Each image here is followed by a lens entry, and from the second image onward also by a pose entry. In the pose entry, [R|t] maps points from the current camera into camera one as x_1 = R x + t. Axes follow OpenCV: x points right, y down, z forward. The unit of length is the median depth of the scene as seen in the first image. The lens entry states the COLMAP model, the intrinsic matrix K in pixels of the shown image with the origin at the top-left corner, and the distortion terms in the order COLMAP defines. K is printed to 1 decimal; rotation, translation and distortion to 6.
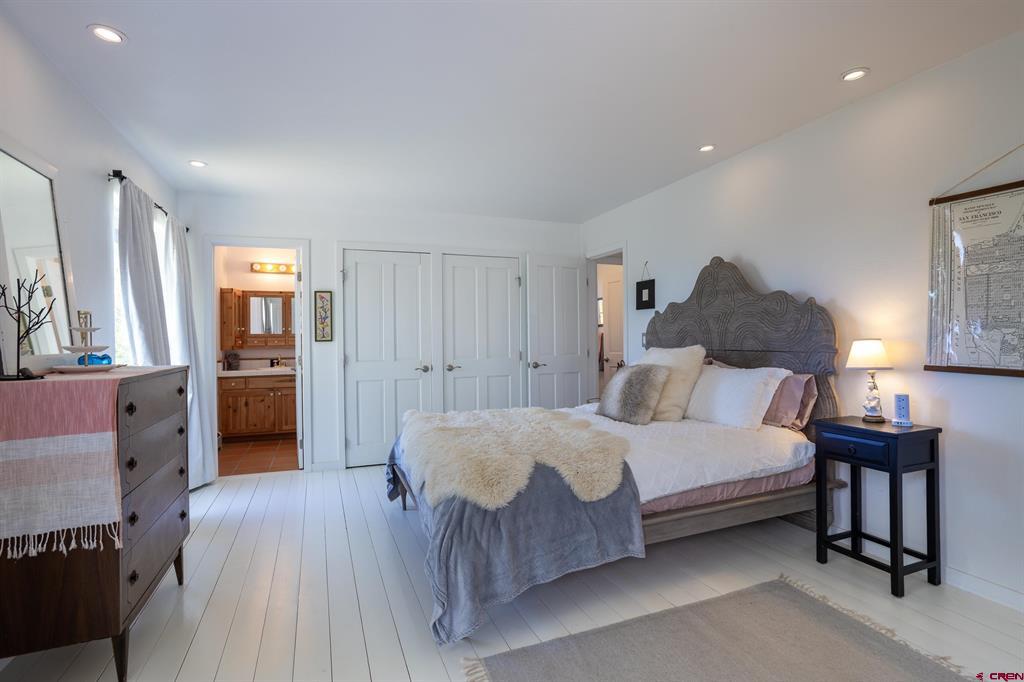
lens RADIAL K [[517.4, 0, 512.0], [0, 517.4, 341.0], [0, 0, 1]] dist [-0.001062, -0.000280]
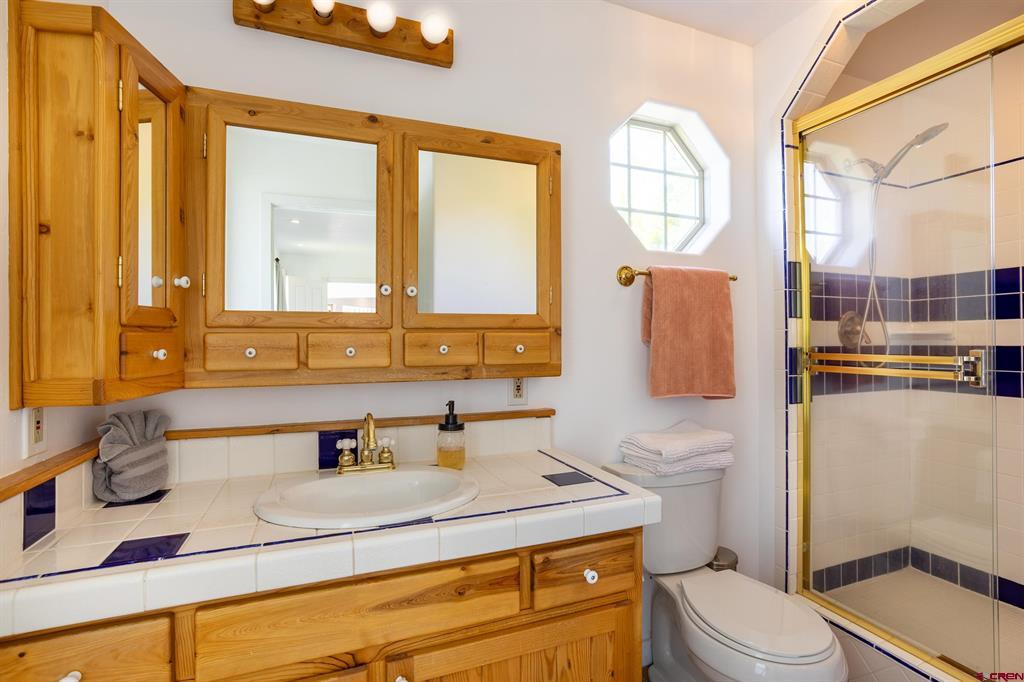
lens RADIAL K [[517.4, 0, 512.0], [0, 517.4, 341.0], [0, 0, 1]] dist [-0.001062, -0.000280]
pose [[0.999948, 0.006407, -0.007930, -0.391175], [-0.006502, 0.999907, -0.012014, 0.000036], [0.007852, 0.012065, 0.999896, 0.797025]]
